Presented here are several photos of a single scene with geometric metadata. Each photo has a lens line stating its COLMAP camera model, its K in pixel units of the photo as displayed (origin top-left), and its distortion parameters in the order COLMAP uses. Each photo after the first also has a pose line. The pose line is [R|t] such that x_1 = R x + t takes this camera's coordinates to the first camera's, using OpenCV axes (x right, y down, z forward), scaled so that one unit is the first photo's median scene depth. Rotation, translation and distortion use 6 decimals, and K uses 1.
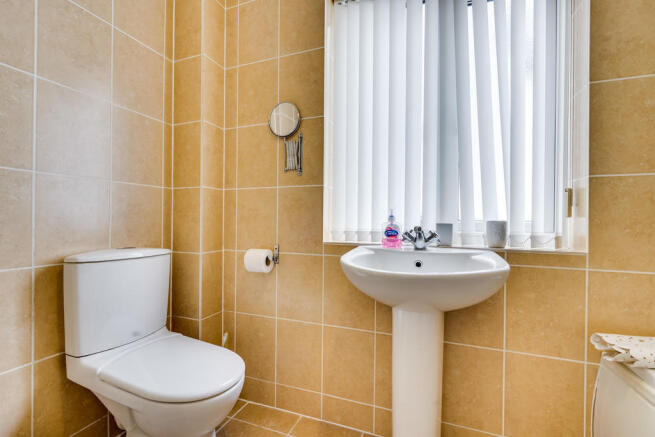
lens RADIAL K [[295.8, 0, 327.5], [0, 295.8, 218.5], [0, 0, 1]] dist [-0.000322, 0.000229]
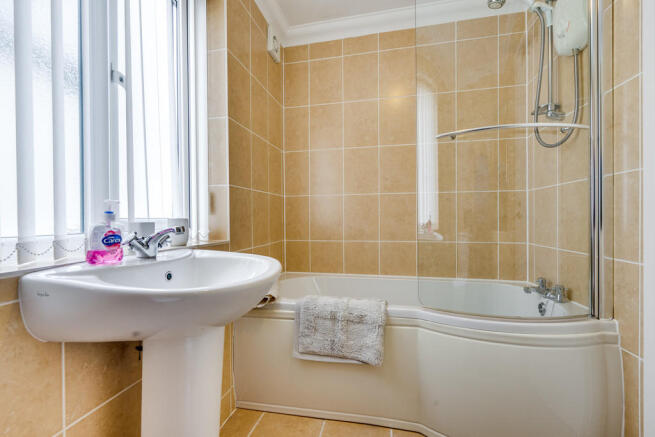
lens RADIAL K [[295.8, 0, 327.5], [0, 295.8, 218.5], [0, 0, 1]] dist [-0.000322, 0.000229]
pose [[-0.173913, -0.004207, 0.984752, -0.471227], [0.017951, 0.999811, 0.007442, 0.009066], [-0.984597, 0.018972, -0.173804, 0.692687]]
